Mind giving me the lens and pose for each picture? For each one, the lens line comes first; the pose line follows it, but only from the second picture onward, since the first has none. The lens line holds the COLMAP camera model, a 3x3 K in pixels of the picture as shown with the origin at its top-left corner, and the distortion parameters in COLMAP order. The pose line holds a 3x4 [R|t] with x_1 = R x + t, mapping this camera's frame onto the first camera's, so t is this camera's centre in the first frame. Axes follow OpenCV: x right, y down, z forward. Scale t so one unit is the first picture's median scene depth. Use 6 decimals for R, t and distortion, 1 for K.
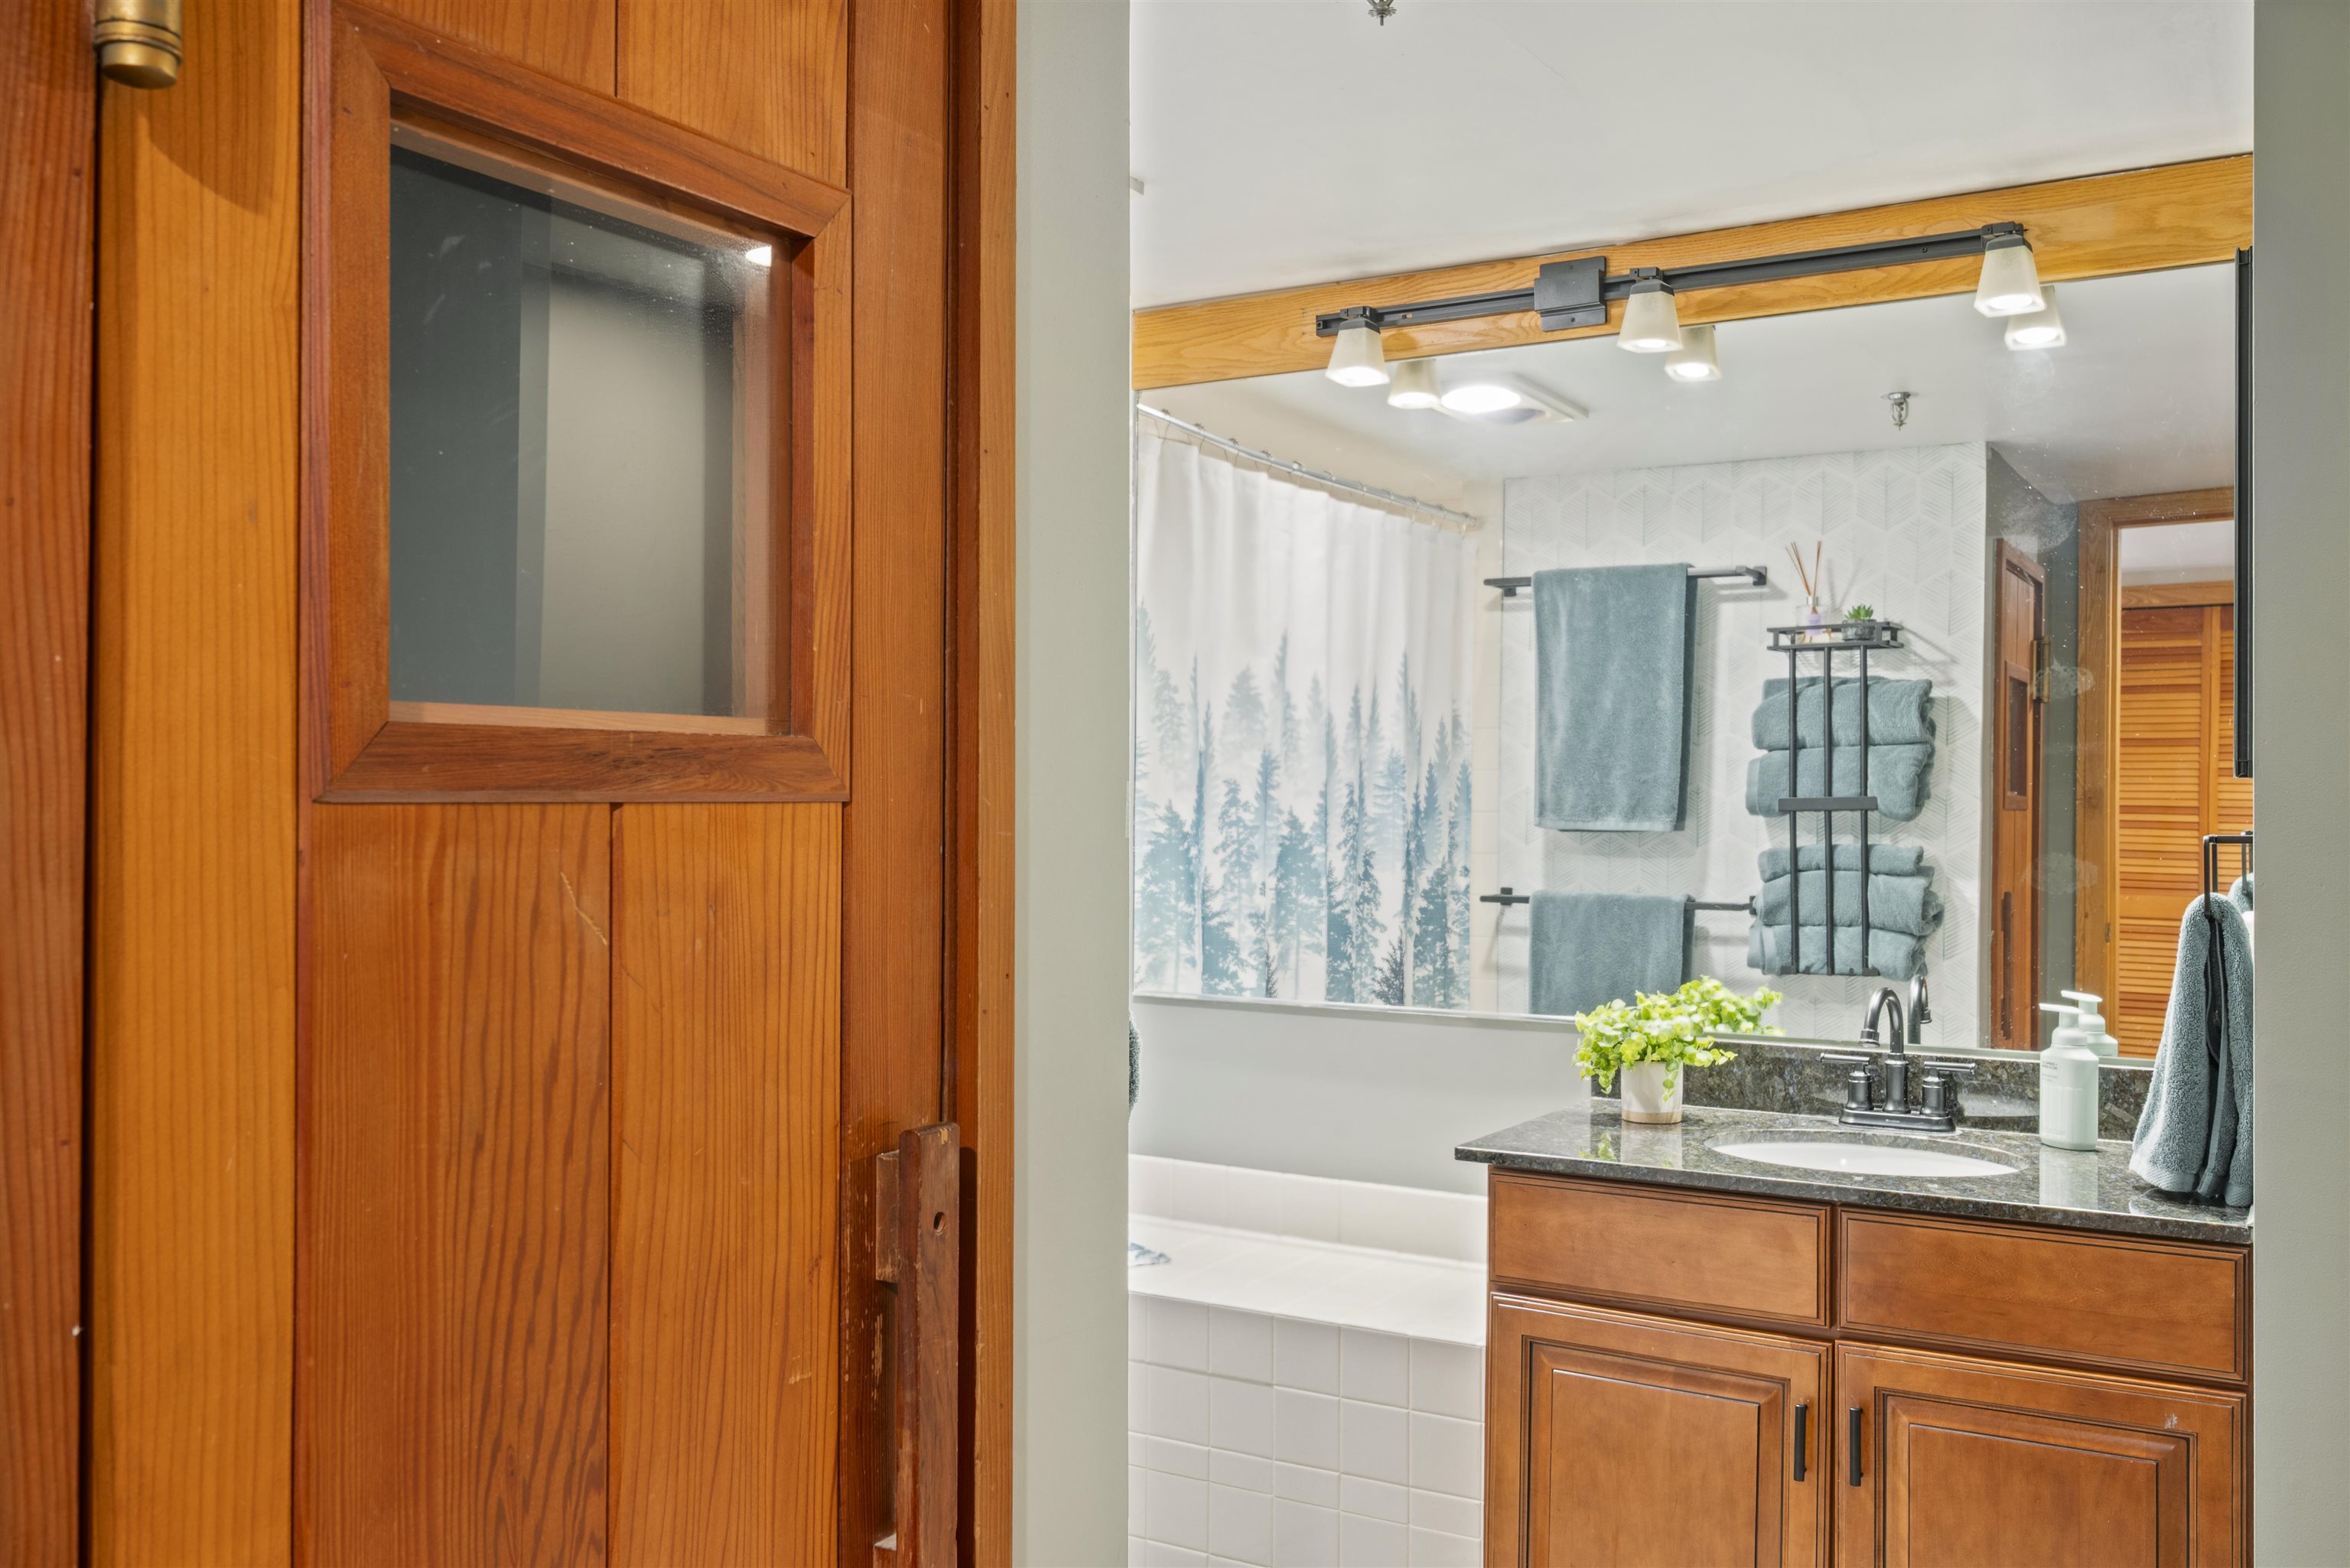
lens RADIAL K [[1952.5, 0, 1175.0], [0, 1952.5, 784.0], [0, 0, 1]] dist [0.000395, -0.005490]
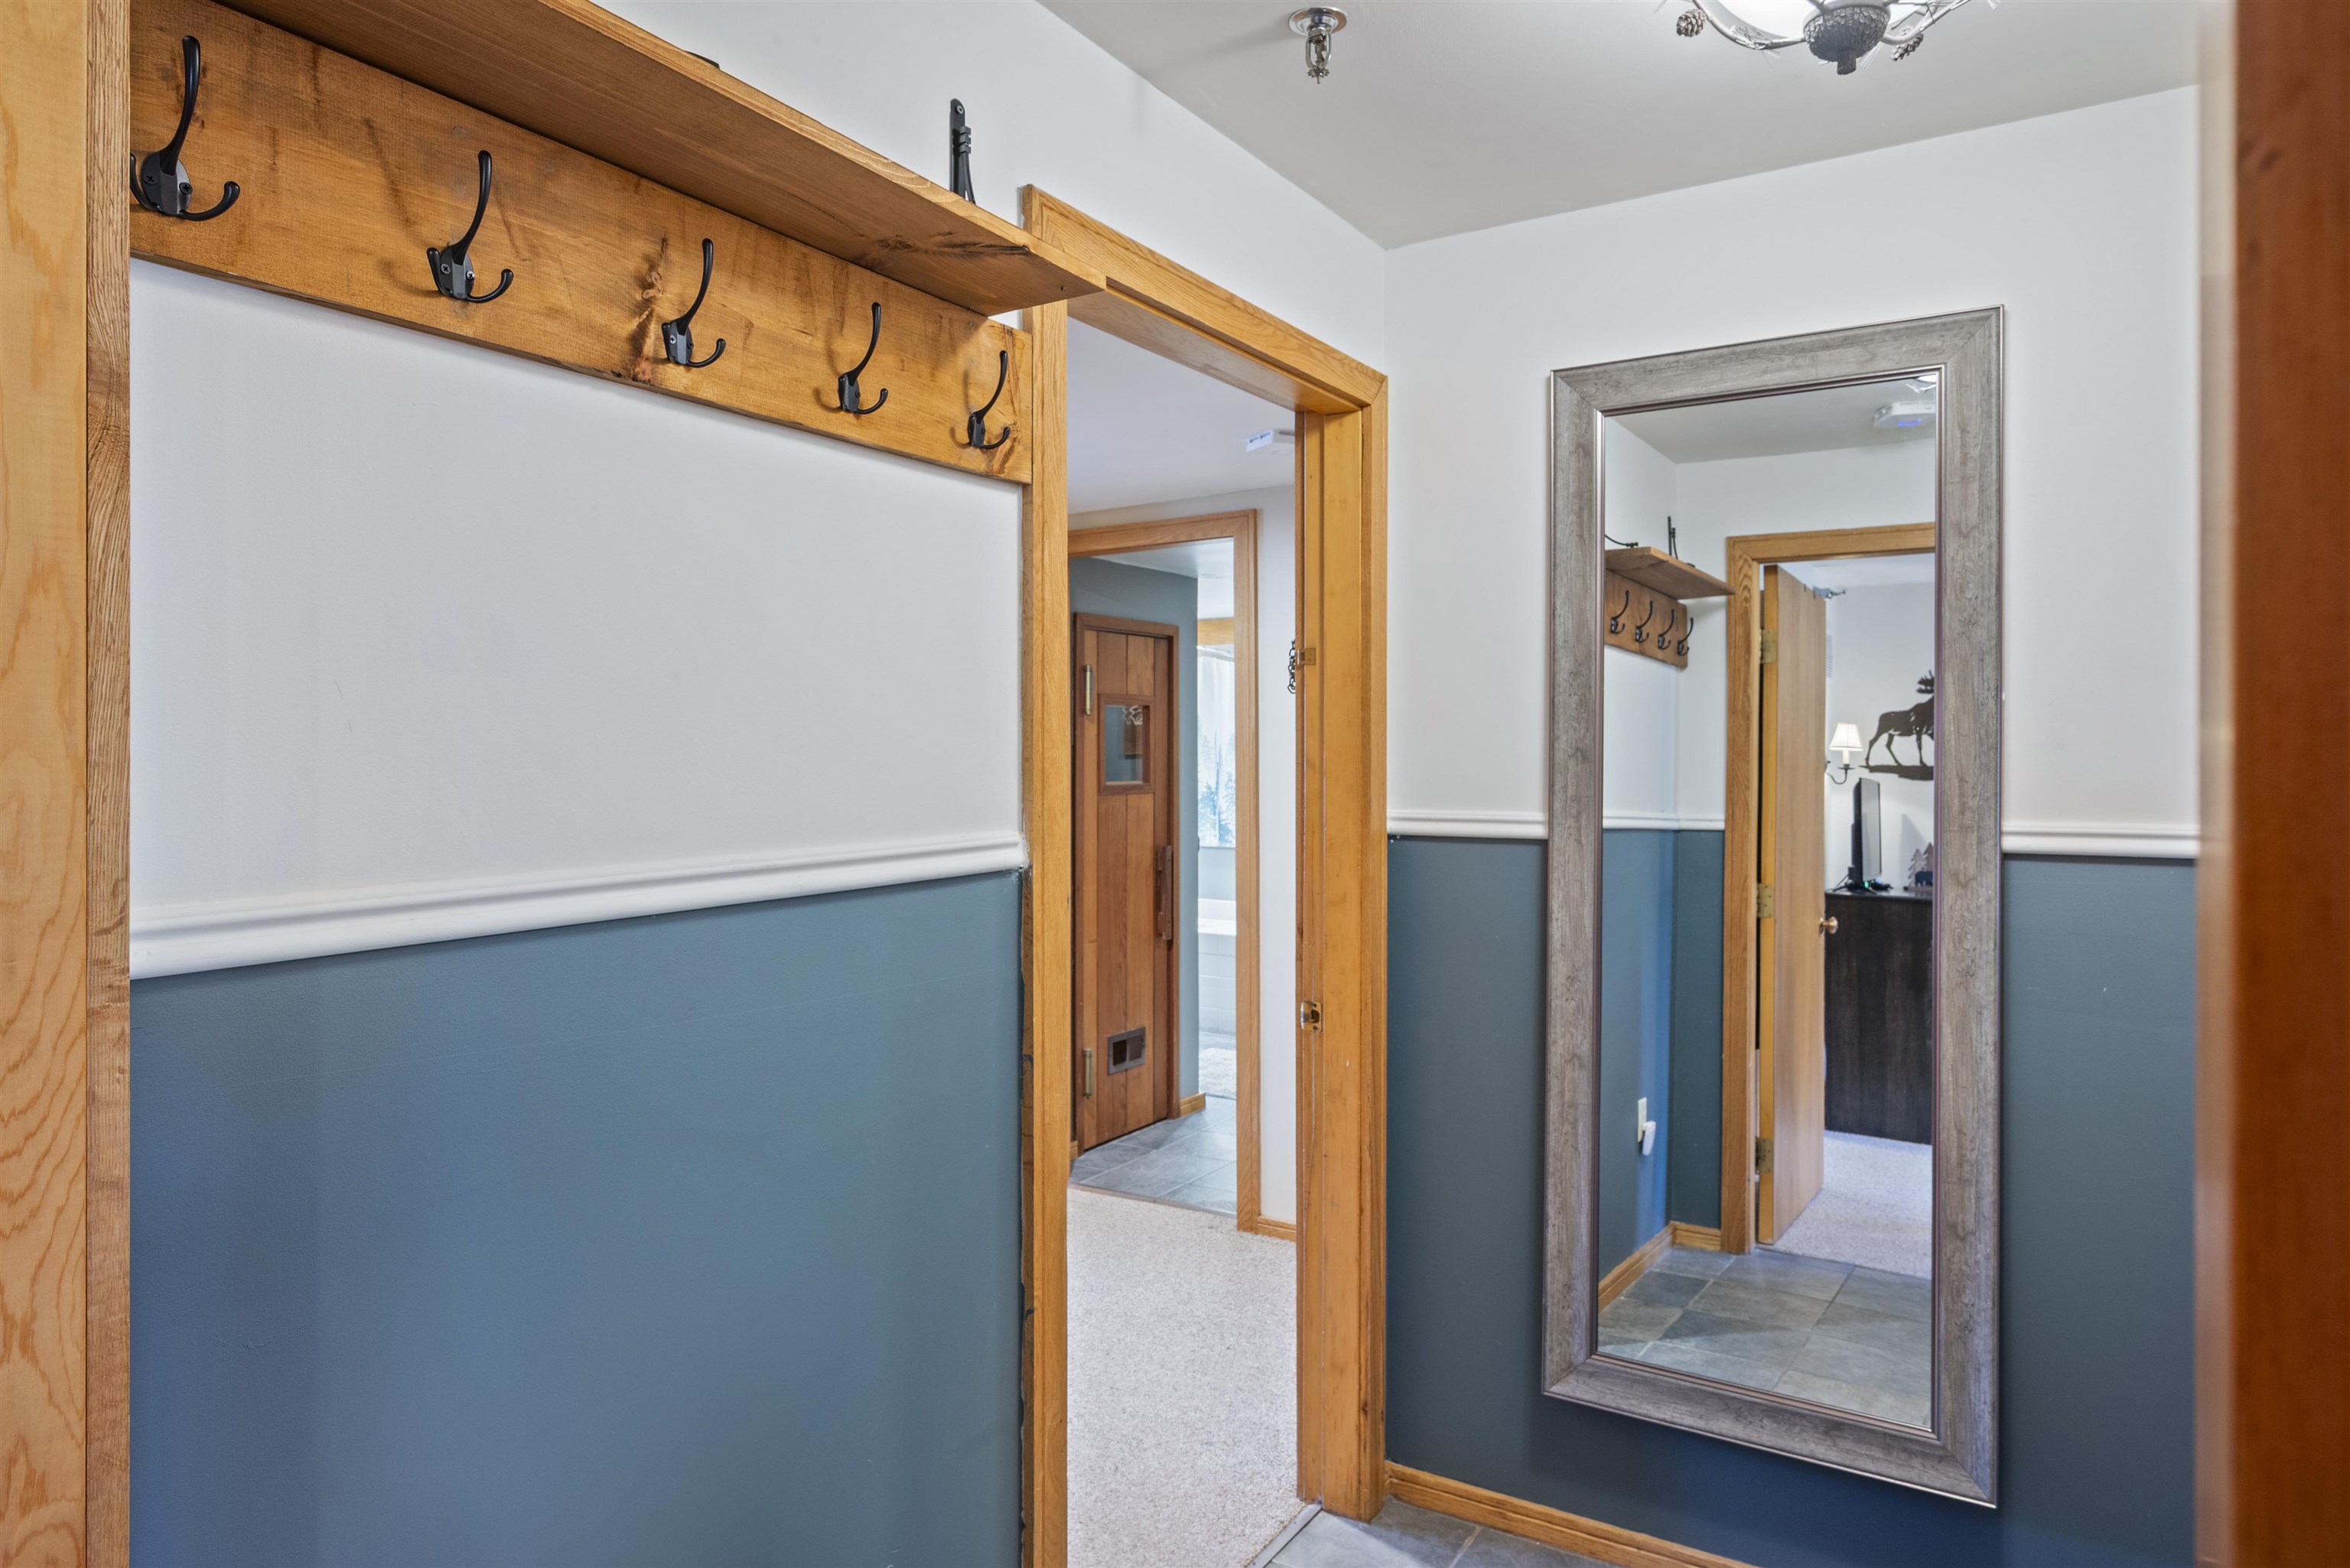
lens RADIAL K [[1413.5, 0, 1177.3], [0, 1413.5, 747.3], [0, 0, 1]] dist [0.000852, 0.000325]
pose [[0.999662, -0.003459, -0.025769, 0.006324], [0.003552, 0.999987, 0.003570, -0.041427], [0.025757, -0.003660, 0.999662, -0.940573]]
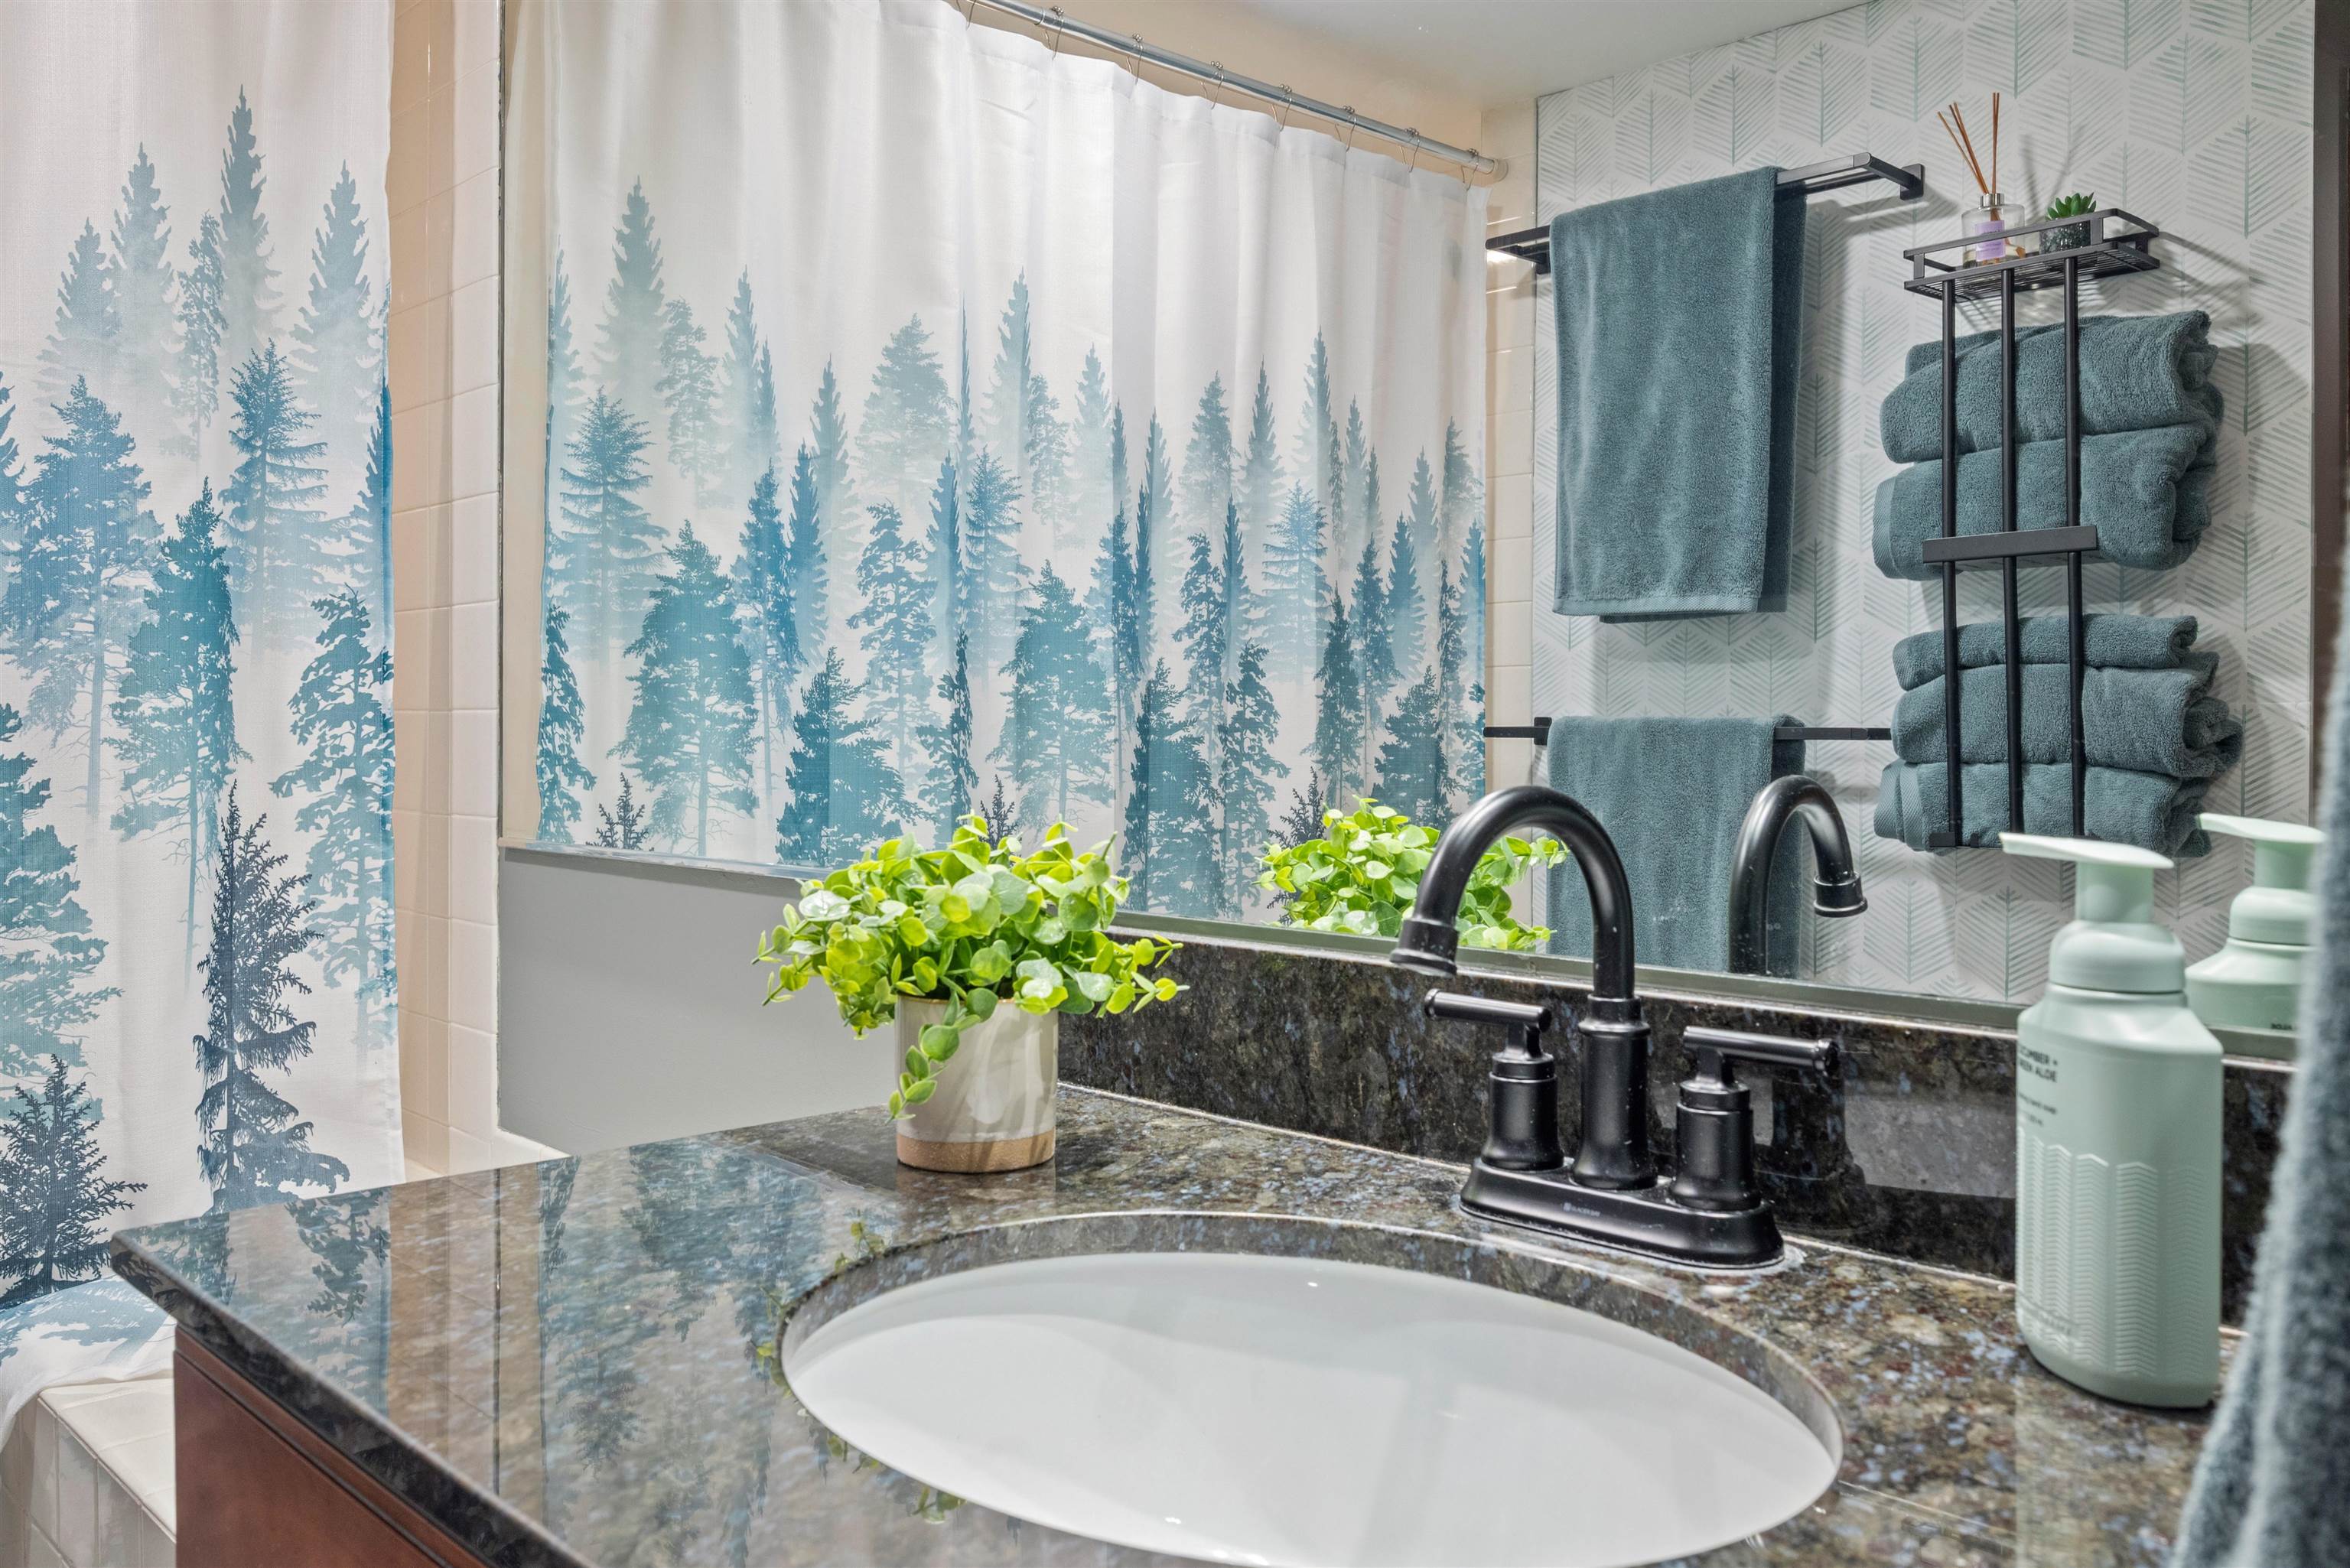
lens RADIAL K [[1864.1, 0, 1178.9], [0, 1864.1, 641.0], [0, 0, 1]] dist [-0.000492, 0.009429]
pose [[0.967050, -0.015010, -0.254143, 0.238926], [0.006730, 0.999419, -0.033420, 0.054090], [0.254497, 0.030608, 0.966589, 0.420701]]
